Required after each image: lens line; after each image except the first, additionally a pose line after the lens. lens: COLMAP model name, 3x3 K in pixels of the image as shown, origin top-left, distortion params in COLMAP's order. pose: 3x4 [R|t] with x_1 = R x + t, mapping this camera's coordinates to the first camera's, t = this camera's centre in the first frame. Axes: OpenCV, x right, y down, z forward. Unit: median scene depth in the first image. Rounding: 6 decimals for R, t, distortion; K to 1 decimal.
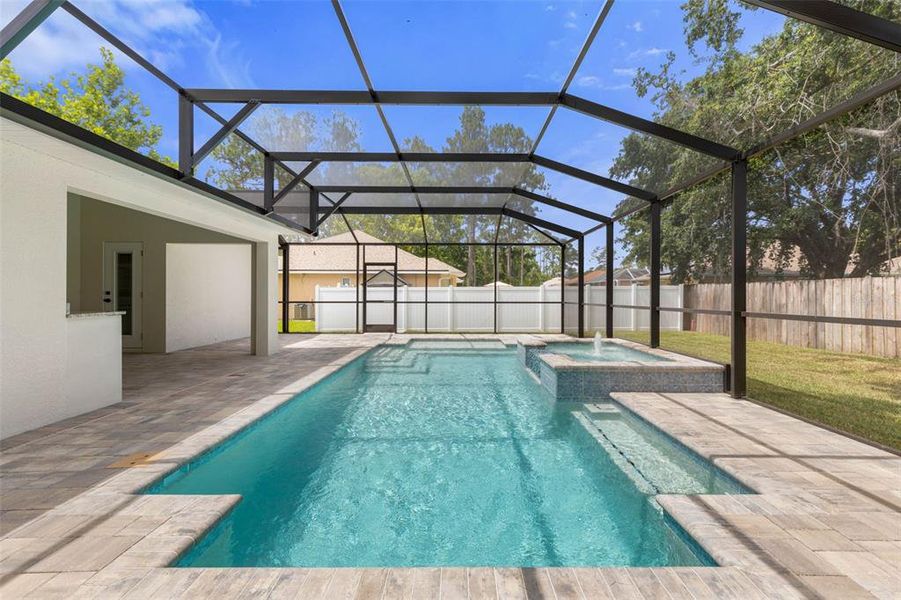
lens RADIAL K [[404.6, 0, 458.4], [0, 404.6, 297.0], [0, 0, 1]] dist [0.007717, -0.001019]
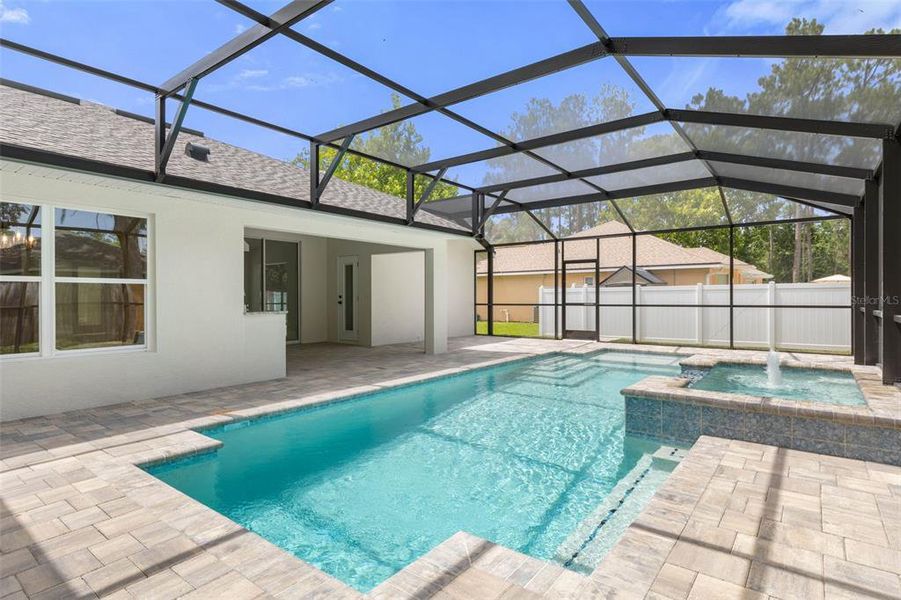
lens RADIAL K [[463.3, 0, 455.9], [0, 463.3, 301.2], [0, 0, 1]] dist [-0.003717, 0.002866]
pose [[0.798591, 0.000072, -0.601875, 0.195152], [0.003345, 0.999984, 0.004559, -0.000903], [0.601865, -0.005654, 0.798578, 0.038551]]
